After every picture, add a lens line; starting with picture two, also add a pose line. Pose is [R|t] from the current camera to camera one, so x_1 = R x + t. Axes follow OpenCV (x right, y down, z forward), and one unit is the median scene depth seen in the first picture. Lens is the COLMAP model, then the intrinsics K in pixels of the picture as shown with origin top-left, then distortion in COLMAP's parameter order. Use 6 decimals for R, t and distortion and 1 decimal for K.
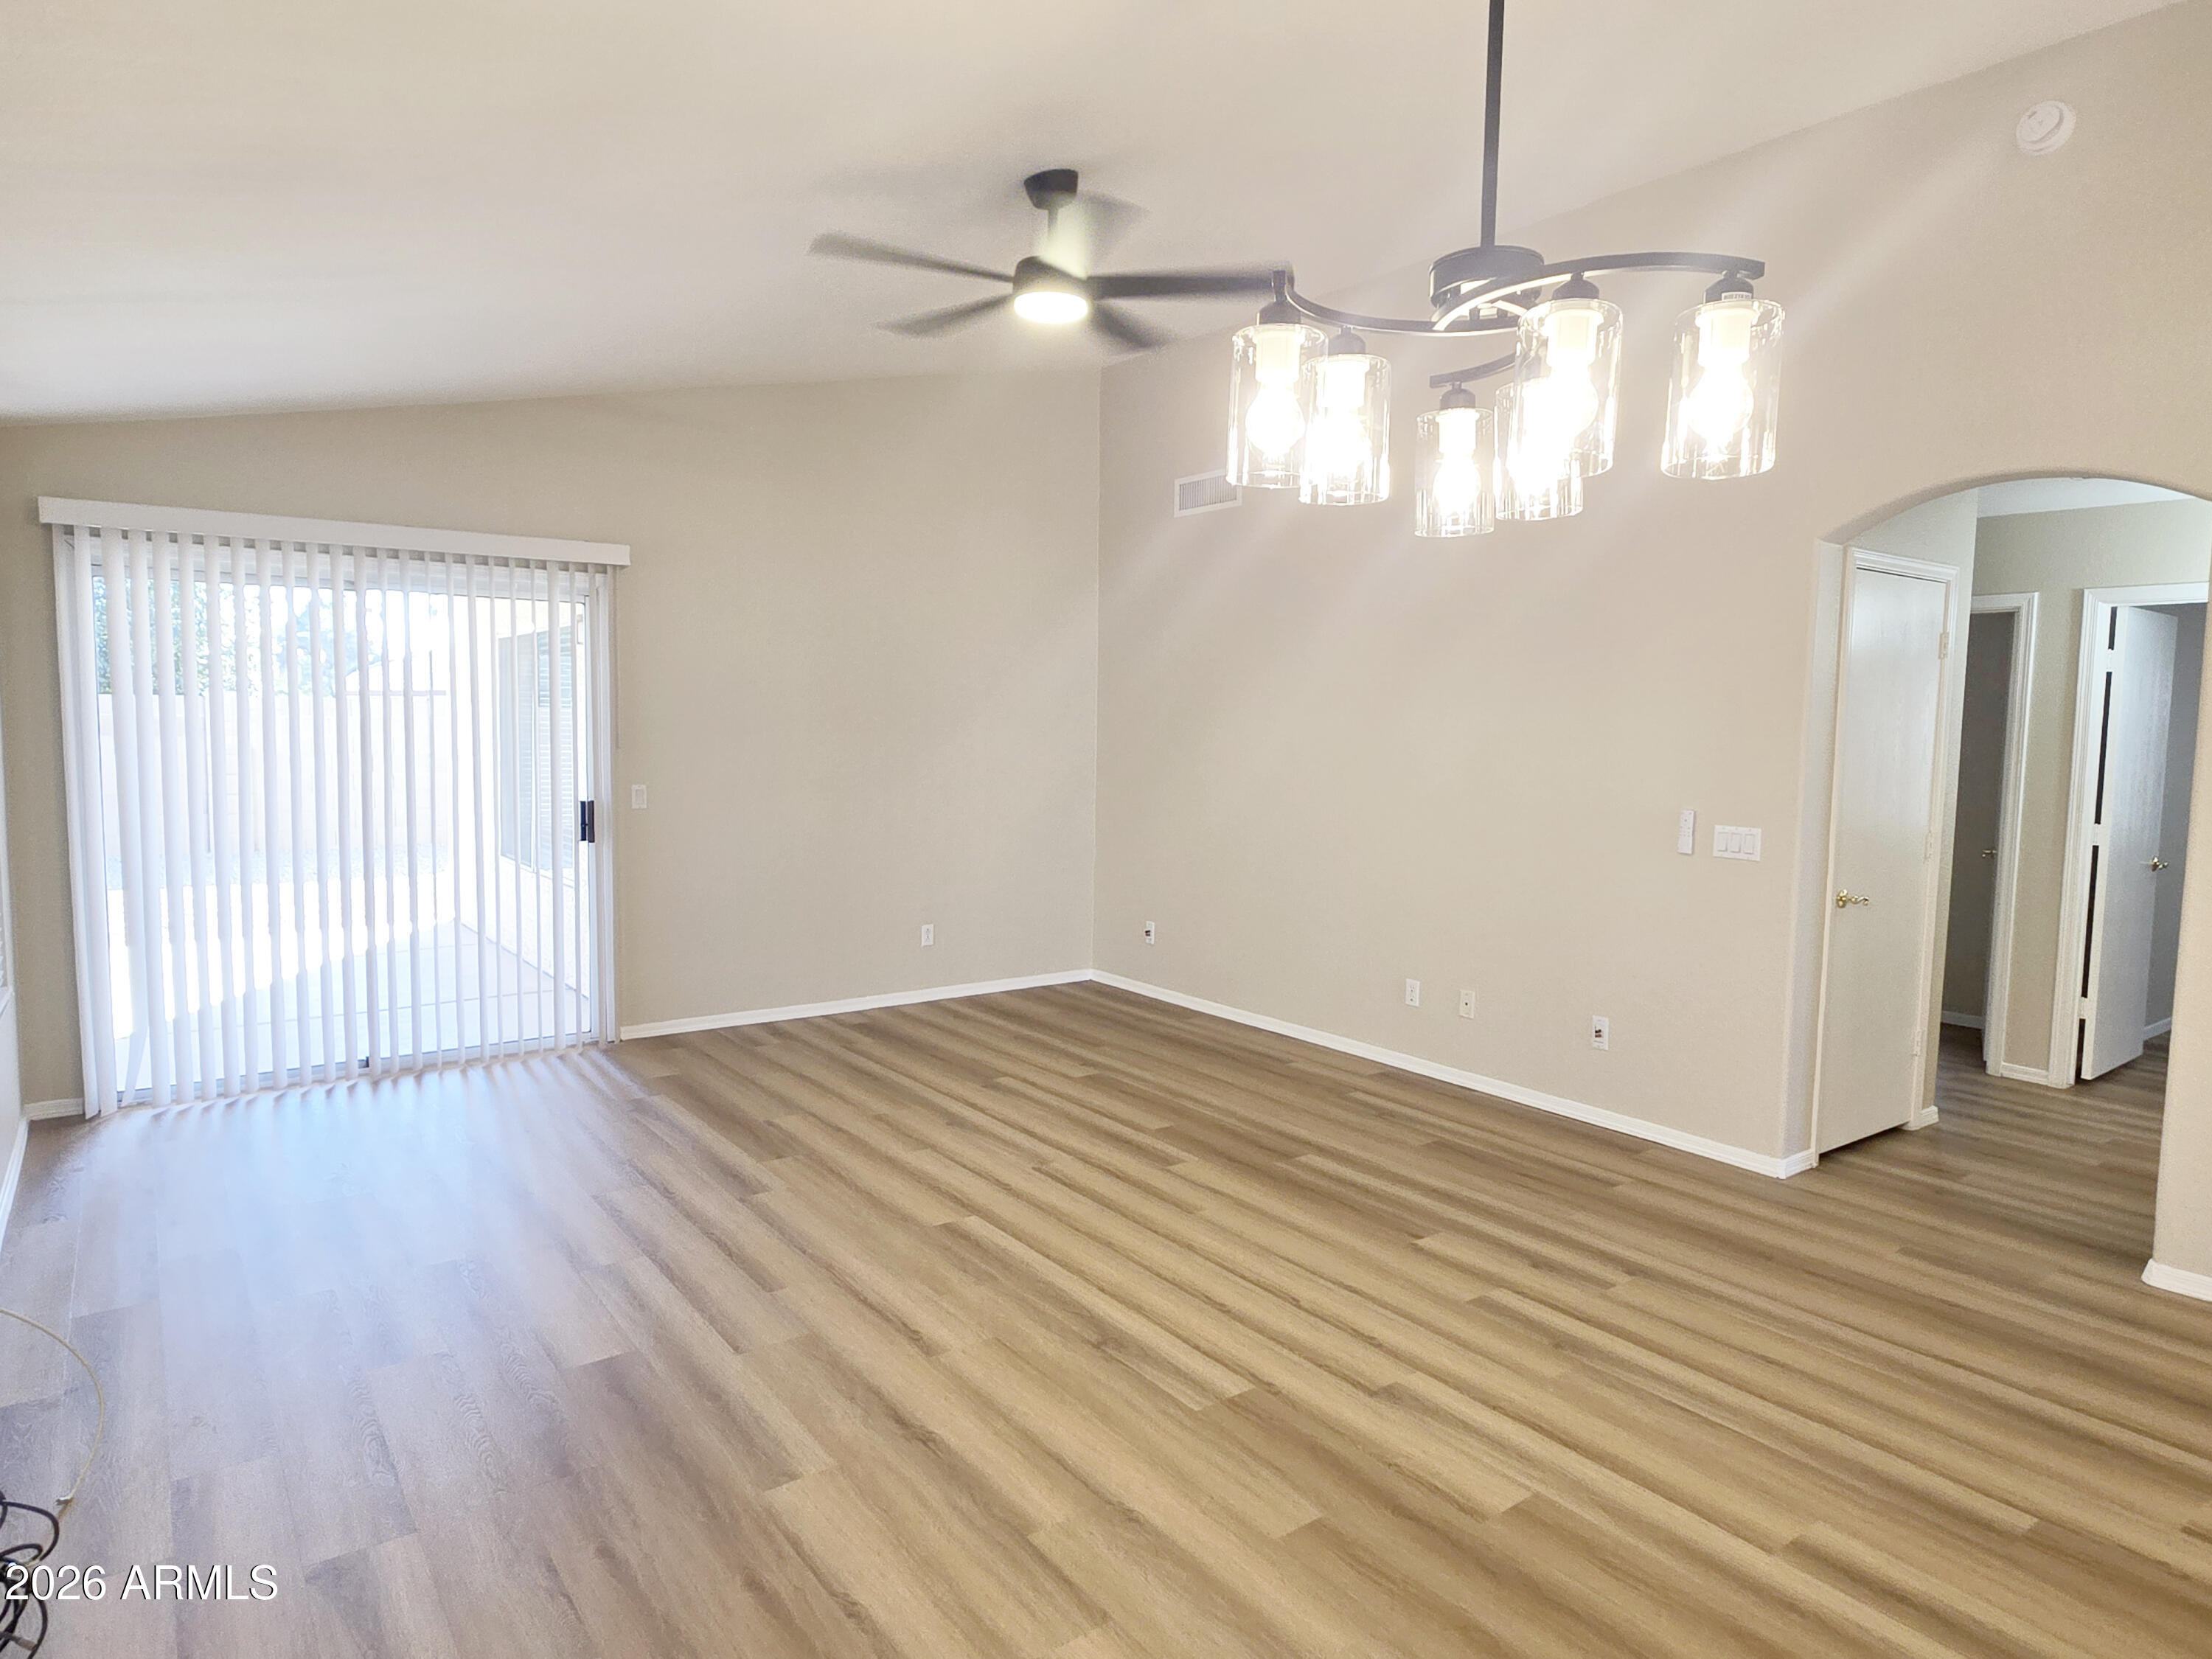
lens RADIAL K [[1299.1, 0, 1097.2], [0, 1299.1, 826.0], [0, 0, 1]] dist [-0.000023, -0.001430]
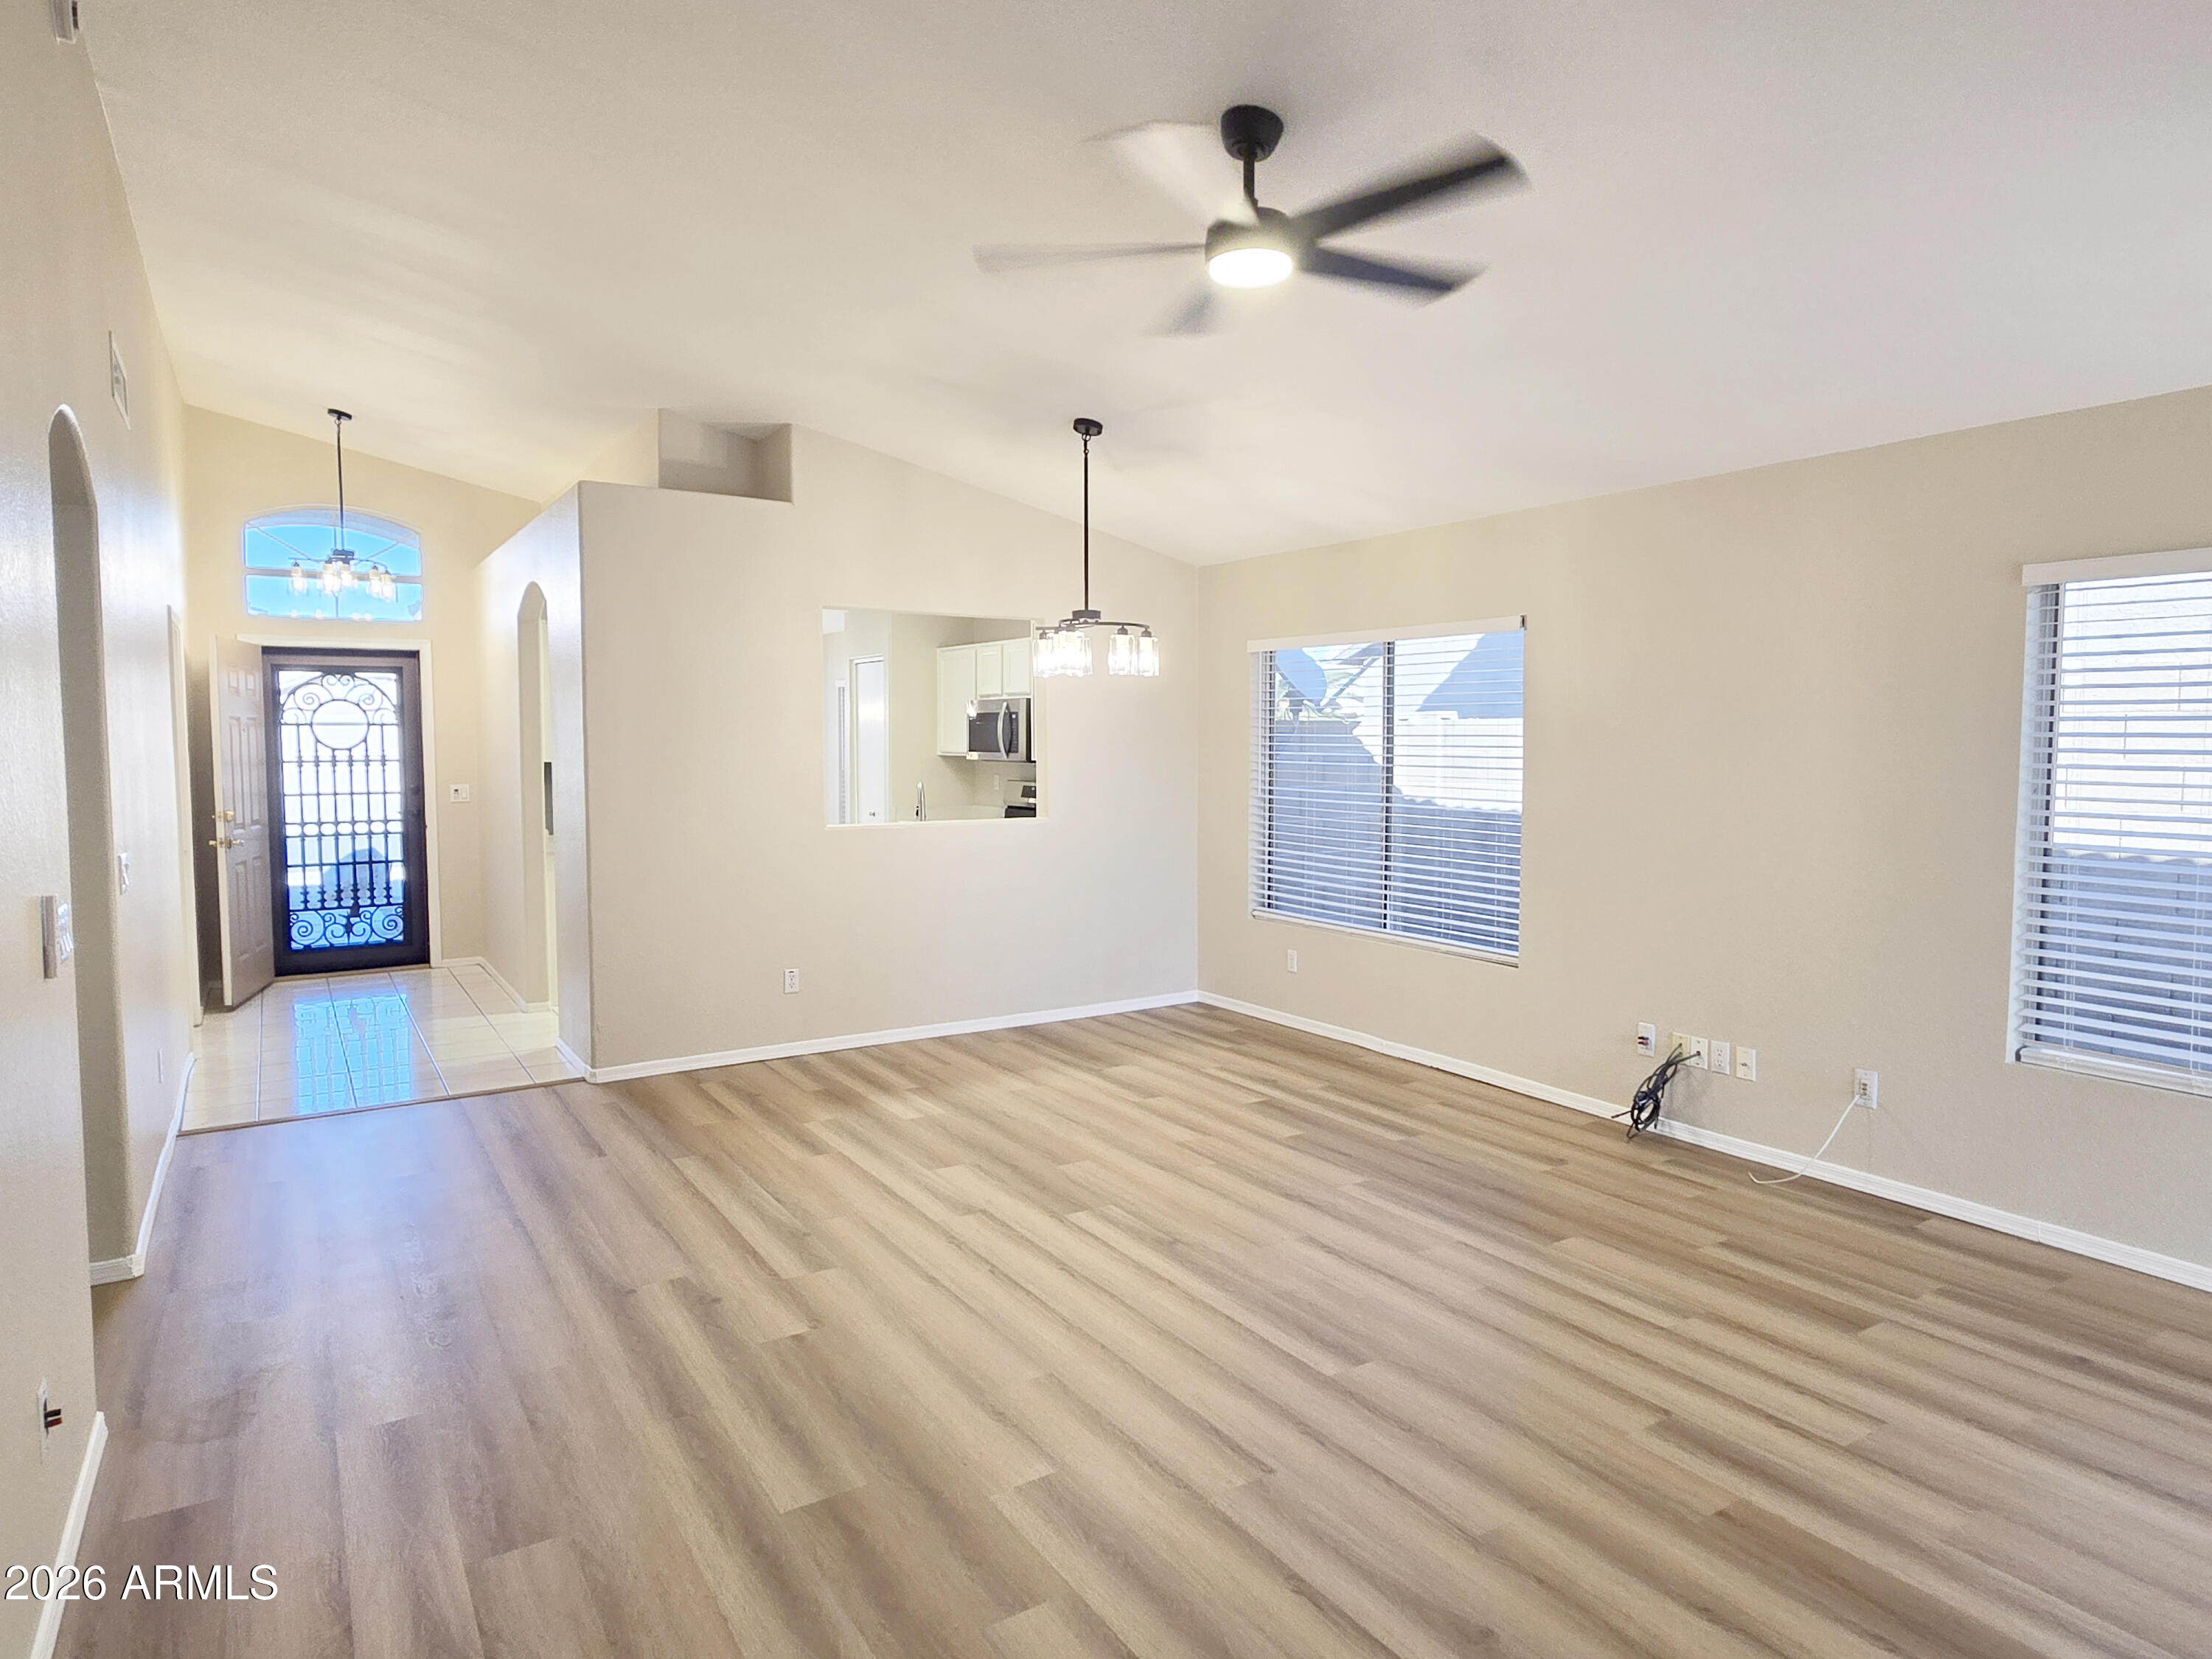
lens RADIAL K [[1299.1, 0, 1097.2], [0, 1299.1, 826.0], [0, 0, 1]] dist [-0.000023, -0.001430]
pose [[-0.997148, -0.020698, 0.072580, -0.004731], [-0.009373, 0.988177, 0.153030, -0.141966], [-0.074890, 0.151913, -0.985553, 1.699439]]
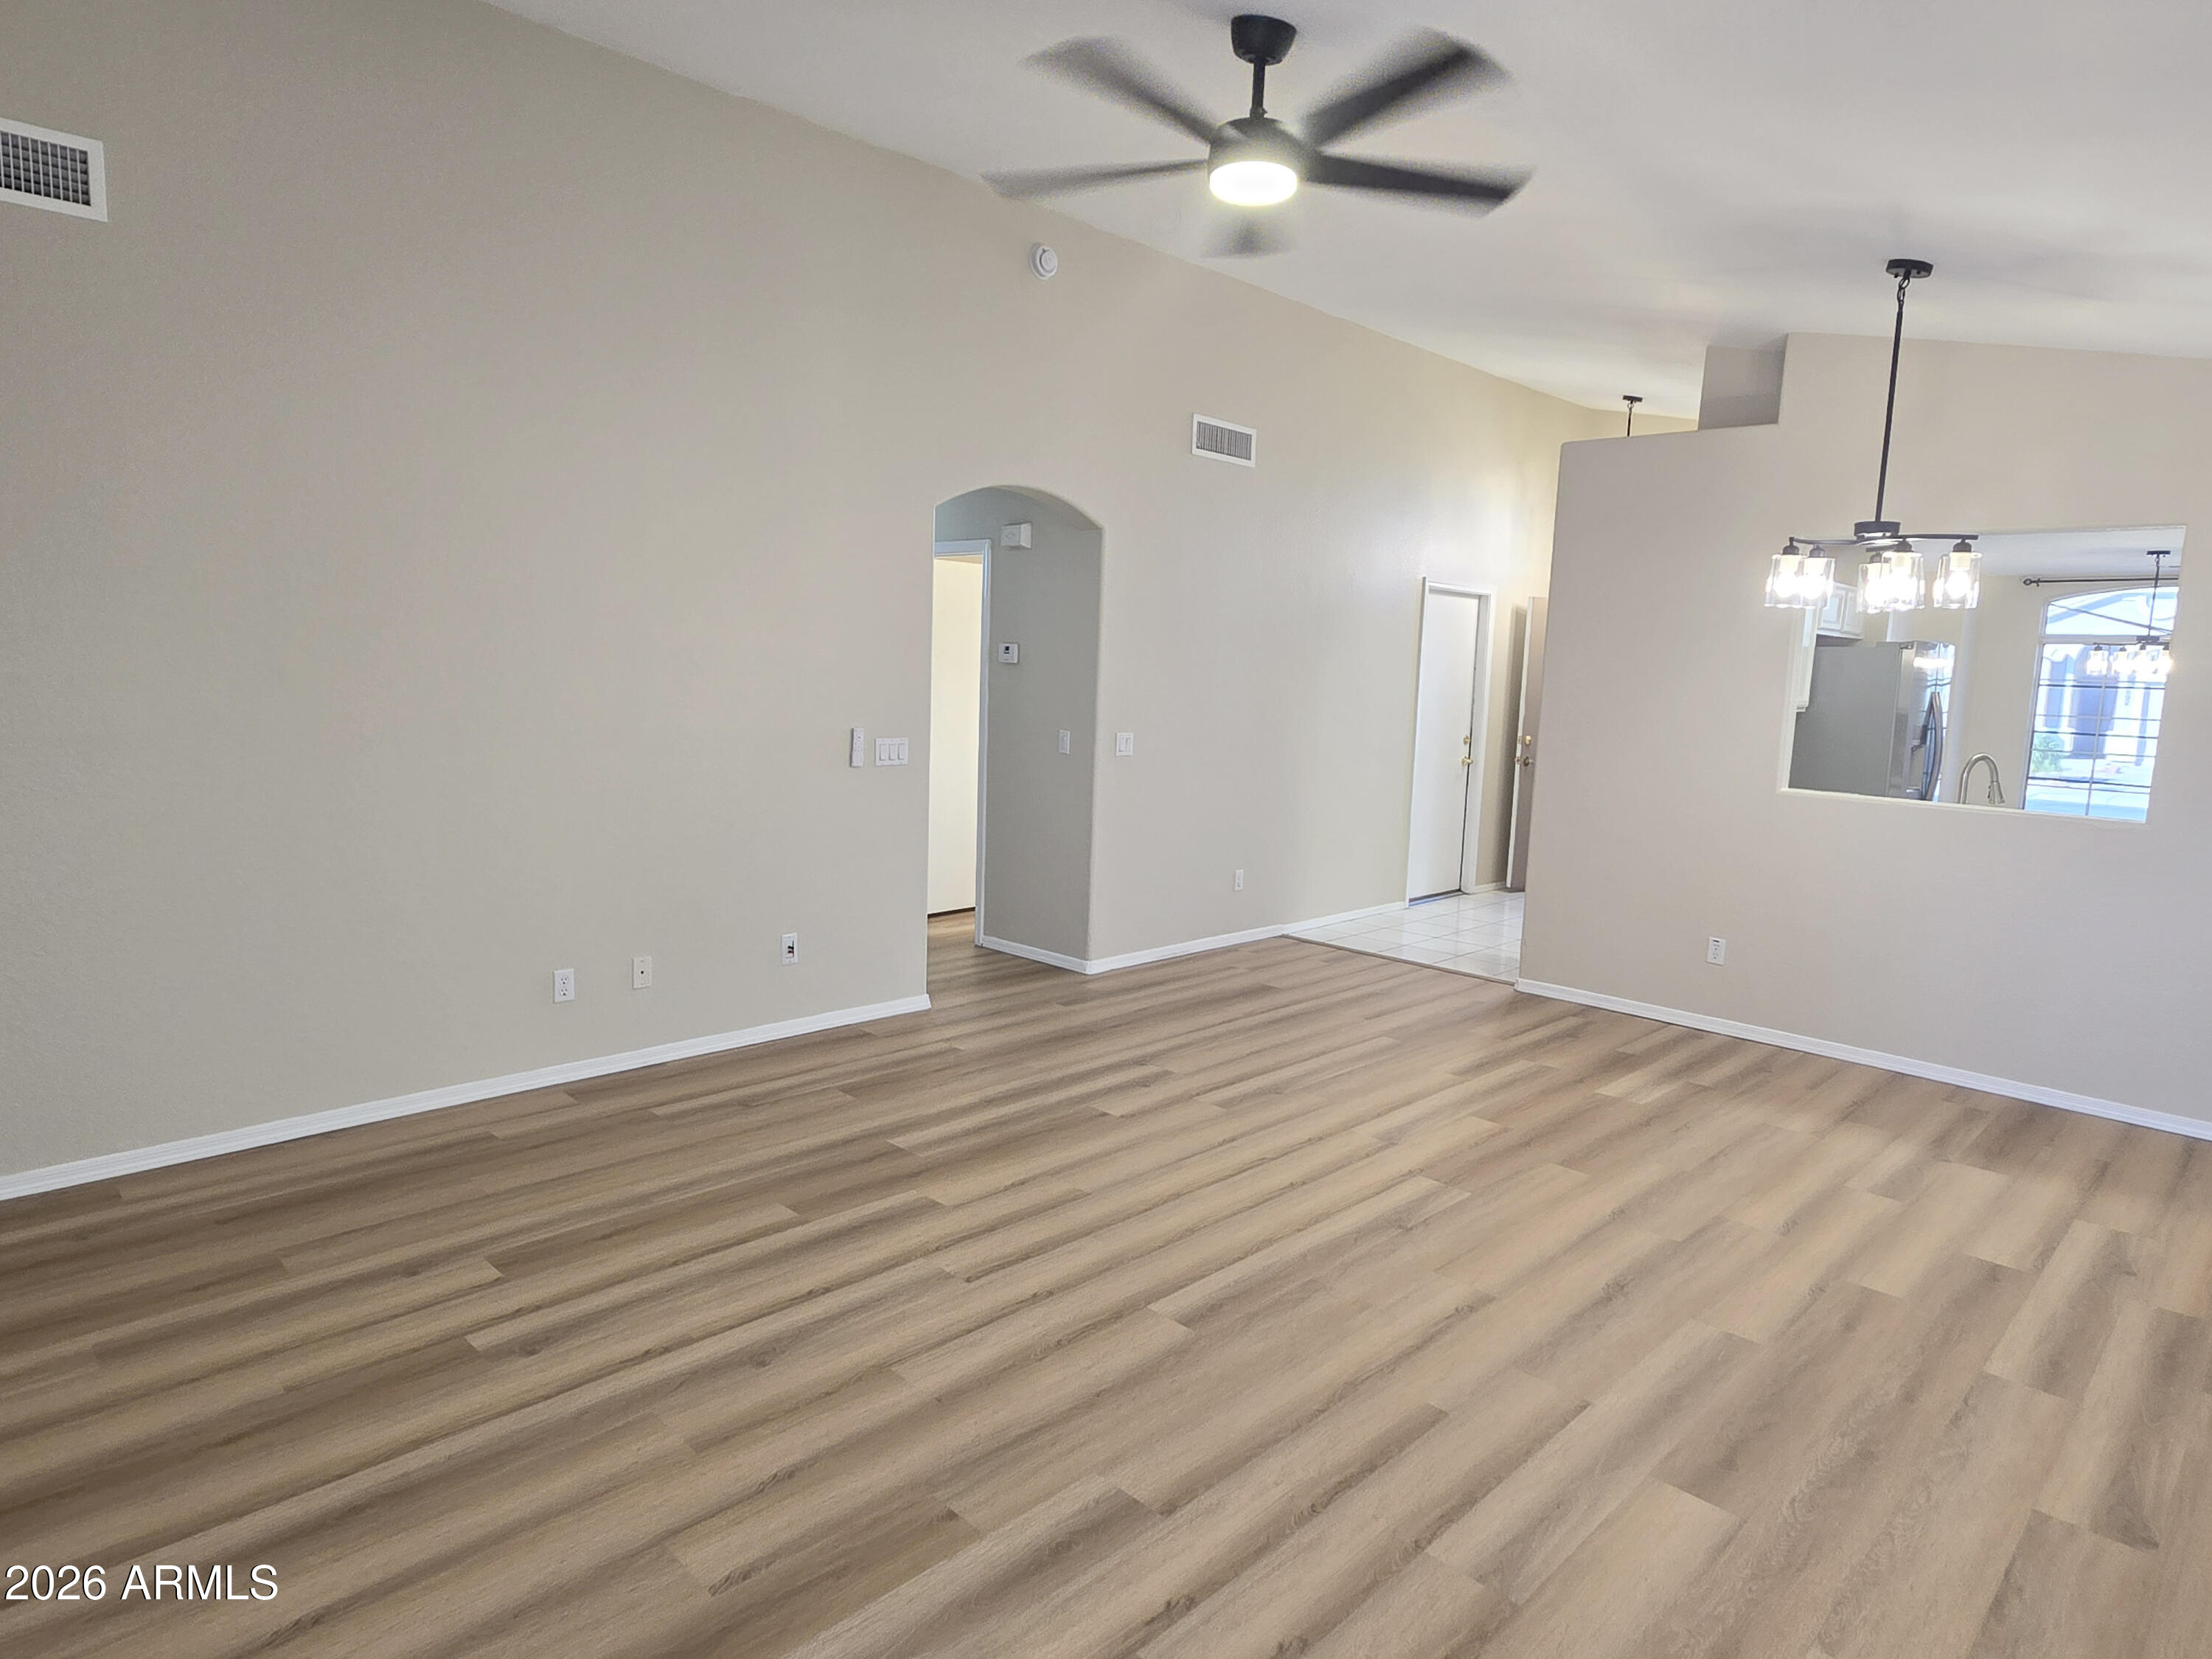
lens RADIAL K [[1299.1, 0, 1097.2], [0, 1299.1, 826.0], [0, 0, 1]] dist [-0.000023, -0.001430]
pose [[-0.151250, -0.146626, 0.977560, -0.799522], [0.044698, 0.986912, 0.154944, -0.107695], [-0.987485, 0.067130, -0.142716, 1.102808]]
